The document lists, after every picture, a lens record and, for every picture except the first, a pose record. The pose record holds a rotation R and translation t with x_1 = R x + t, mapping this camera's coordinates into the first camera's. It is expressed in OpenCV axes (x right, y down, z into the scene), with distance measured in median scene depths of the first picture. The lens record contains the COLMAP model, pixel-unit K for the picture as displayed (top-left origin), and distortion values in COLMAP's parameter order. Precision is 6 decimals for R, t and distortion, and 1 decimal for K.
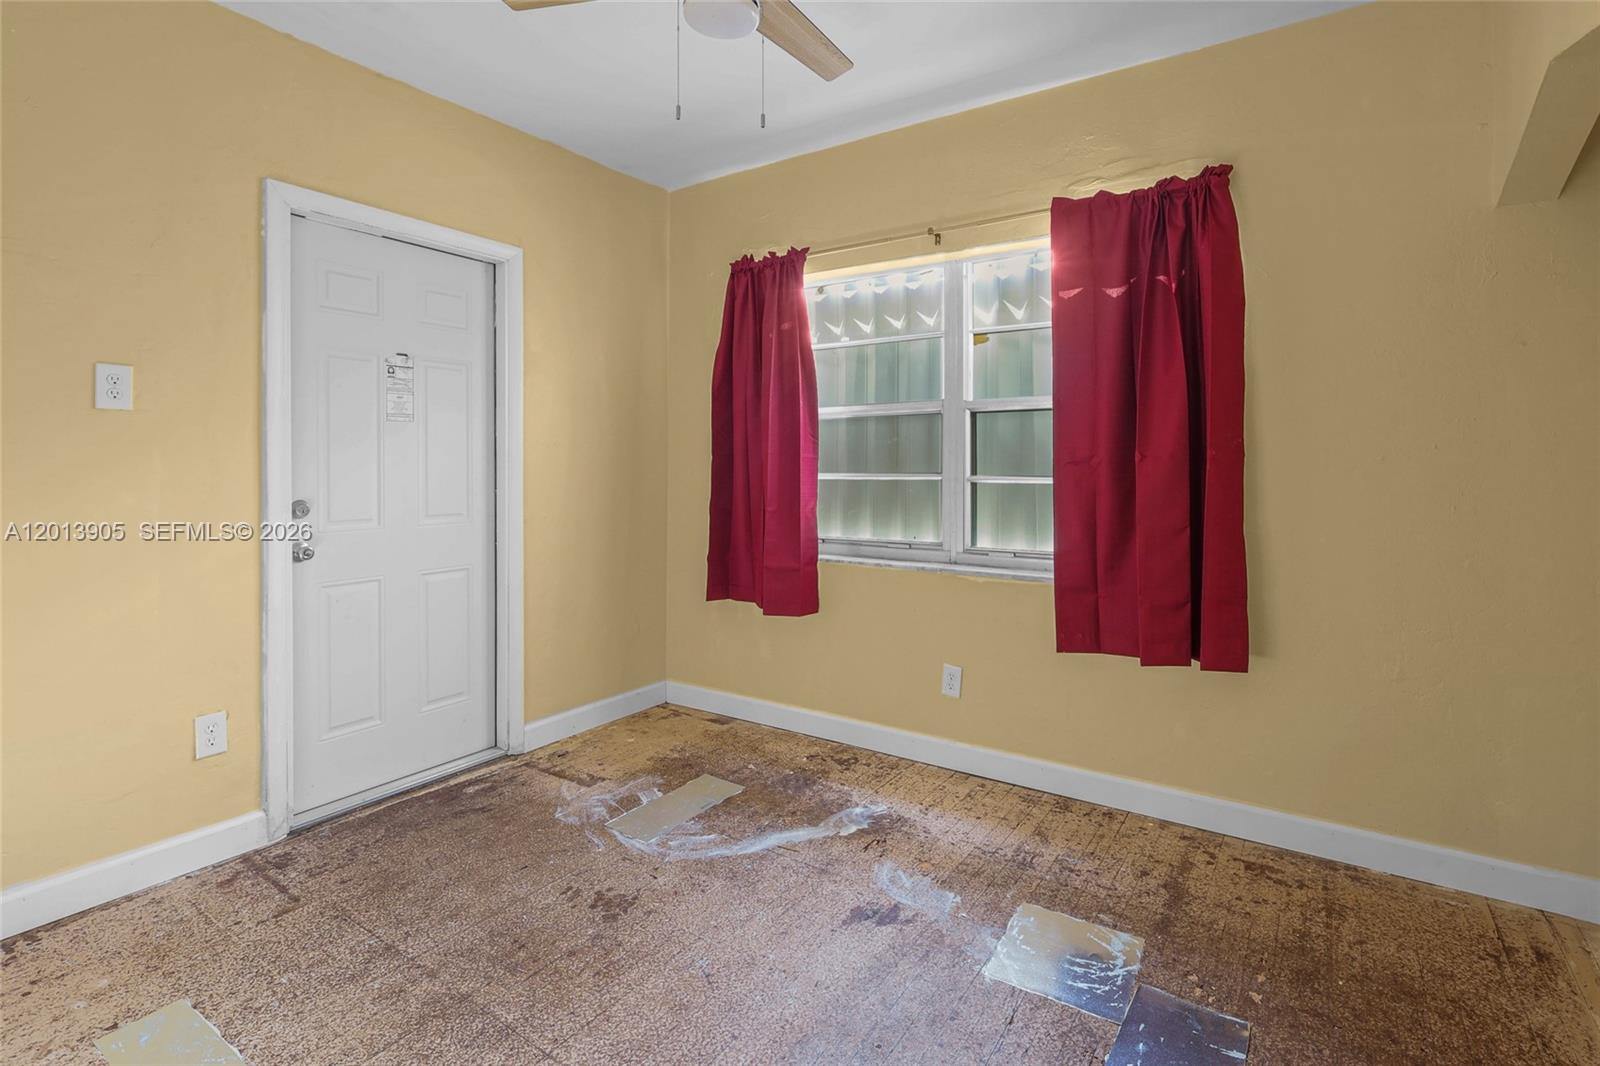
lens RADIAL K [[765.7, 0, 798.1], [0, 765.7, 464.5], [0, 0, 1]] dist [-0.008469, 0.000175]
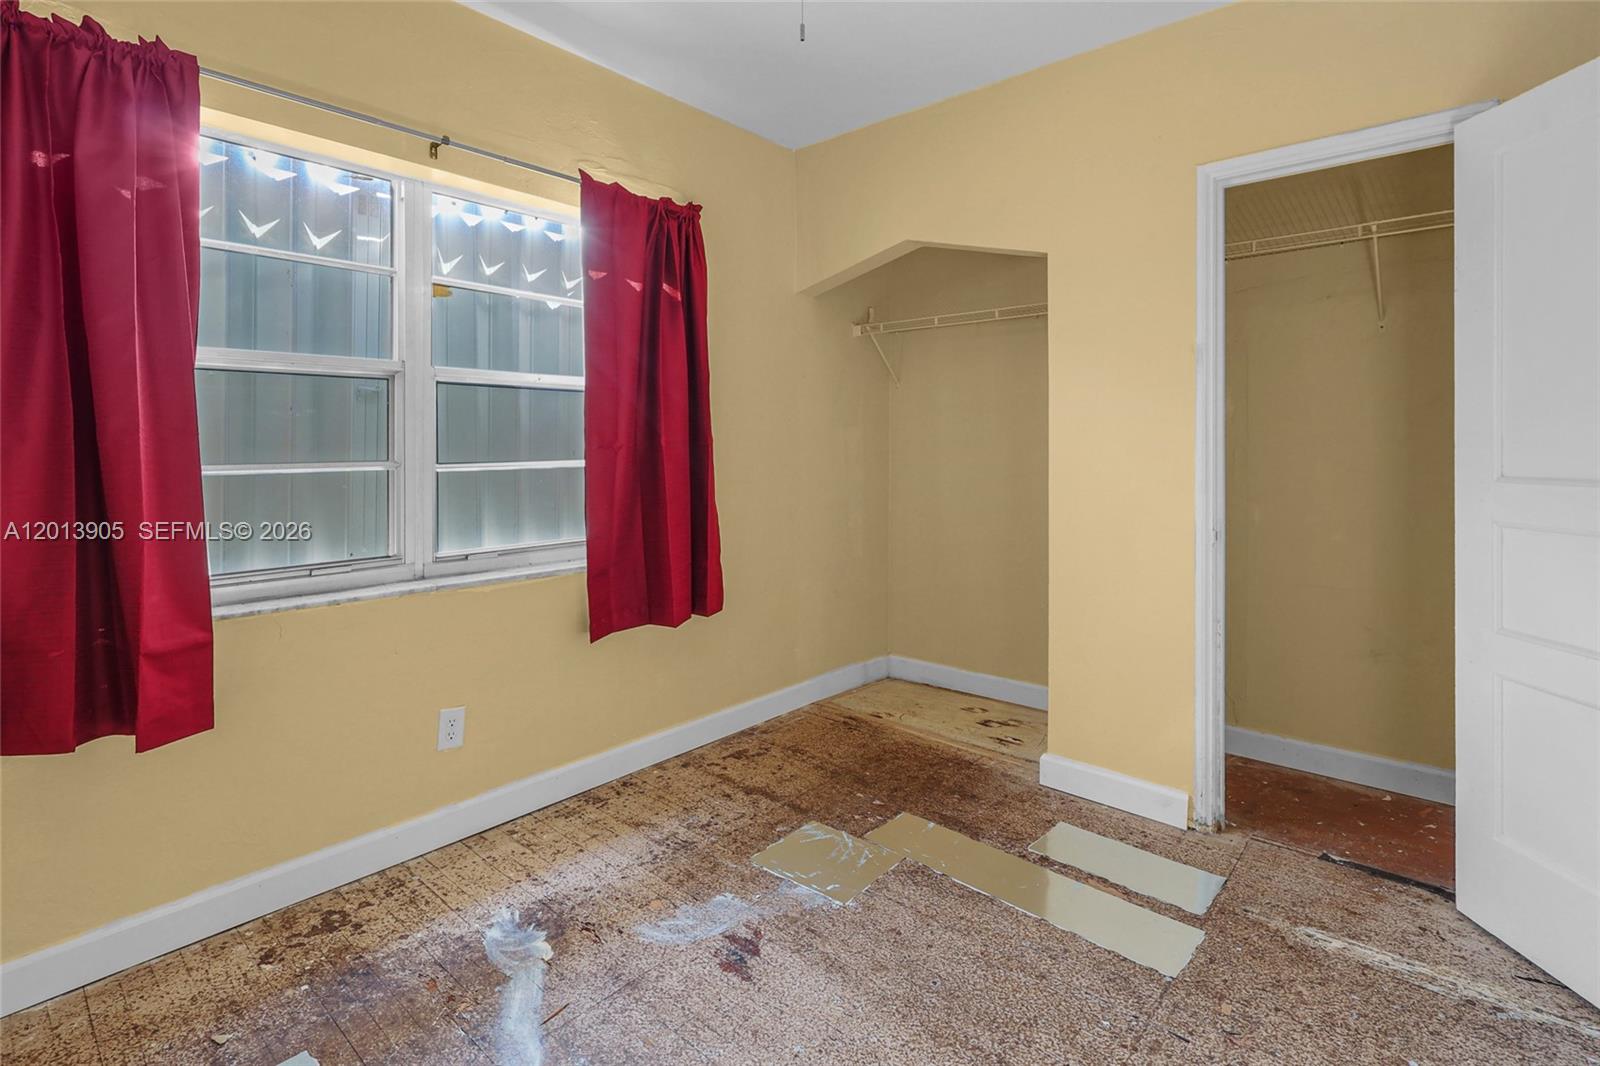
lens RADIAL K [[770.3, 0, 799.8], [0, 770.3, 441.8], [0, 0, 1]] dist [-0.005383, -0.000985]
pose [[0.117684, 0.004793, 0.993040, -0.605767], [0.001296, 0.999987, -0.004980, -0.003195], [-0.993050, 0.001873, 0.117676, 0.634752]]
